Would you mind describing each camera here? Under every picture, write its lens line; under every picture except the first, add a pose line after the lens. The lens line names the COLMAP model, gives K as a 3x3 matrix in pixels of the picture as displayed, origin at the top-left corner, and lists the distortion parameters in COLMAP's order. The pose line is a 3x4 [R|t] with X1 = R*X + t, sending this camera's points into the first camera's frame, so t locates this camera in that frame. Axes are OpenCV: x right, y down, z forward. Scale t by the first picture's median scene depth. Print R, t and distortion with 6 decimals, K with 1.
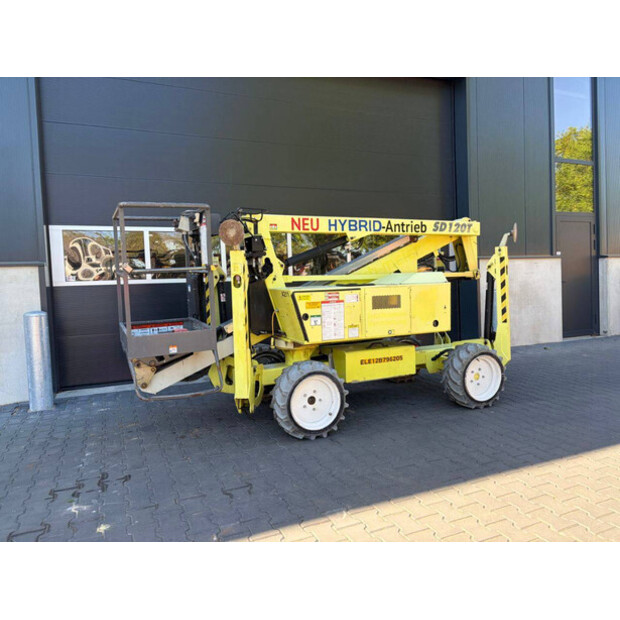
lens RADIAL K [[485.6, 0, 311.7], [0, 485.6, 301.5], [0, 0, 1]] dist [0.008774, 0.001844]
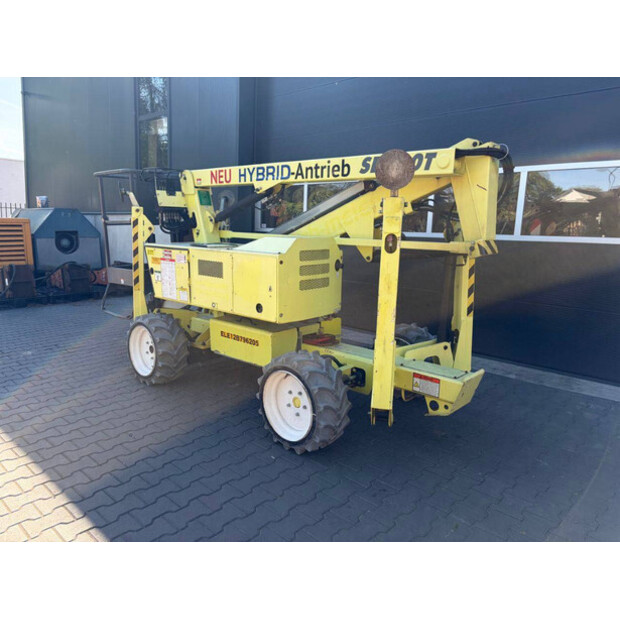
lens RADIAL K [[484.0, 0, 304.5], [0, 484.0, 301.1], [0, 0, 1]] dist [0.008716, -0.005269]
pose [[0.388071, 0.186444, -0.902574, 0.910648], [-0.076543, 0.982461, 0.170035, -0.091394], [0.918445, 0.003100, 0.395536, 0.755738]]
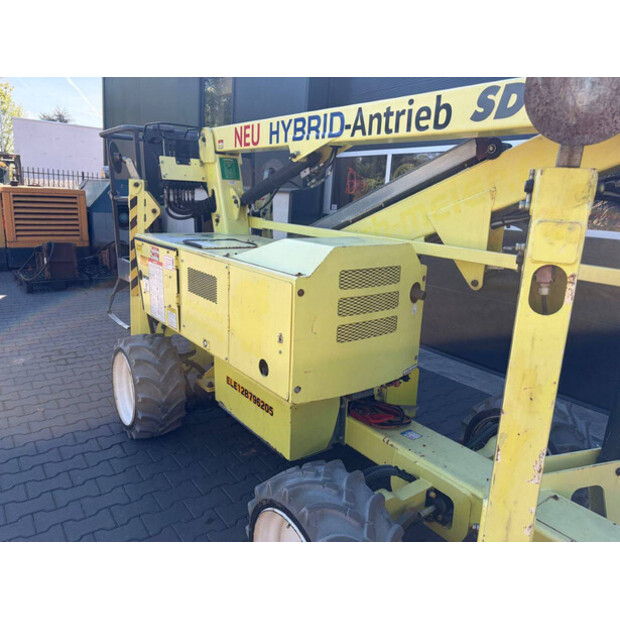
lens RADIAL K [[484.0, 0, 304.5], [0, 484.0, 301.1], [0, 0, 1]] dist [0.008716, -0.005269]
pose [[0.203612, 0.249796, -0.946649, 0.615399], [-0.100687, 0.967120, 0.233541, -0.103982], [0.973861, 0.047763, 0.222068, 0.916624]]
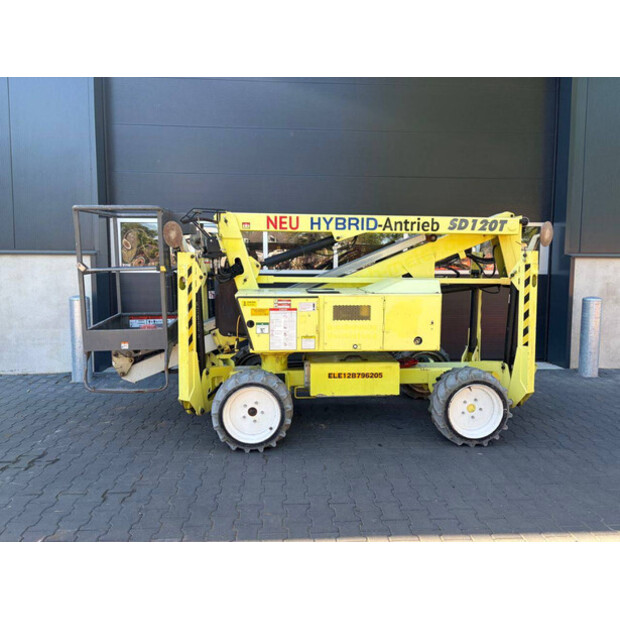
lens RADIAL K [[484.0, 0, 304.5], [0, 484.0, 301.1], [0, 0, 1]] dist [0.008716, -0.005269]
pose [[0.935759, 0.066339, -0.346344, 0.349214], [-0.051128, 0.997291, 0.052885, -0.057874], [0.348914, -0.031780, 0.936616, 0.129305]]
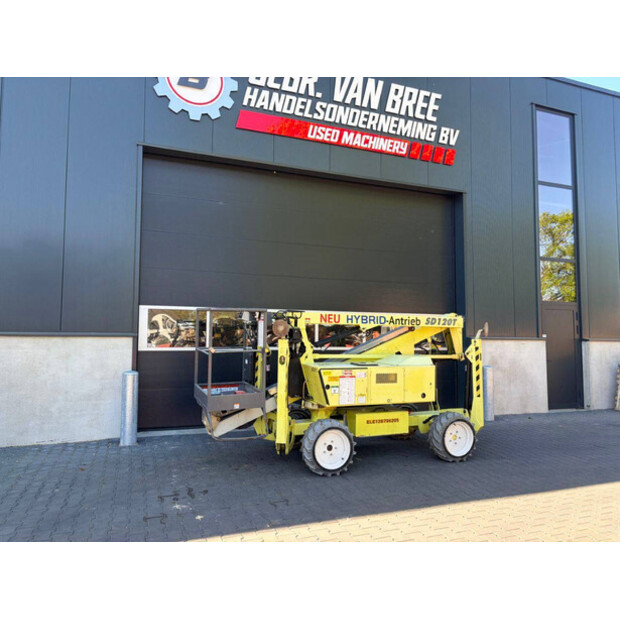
lens RADIAL K [[474.3, 0, 309.5], [0, 474.3, 300.8], [0, 0, 1]] dist [0.009054, -0.002430]
pose [[0.997763, 0.040581, -0.053122, -0.002267], [-0.046529, 0.992159, -0.116000, -0.047137], [0.047998, 0.118213, 0.991828, -0.350389]]
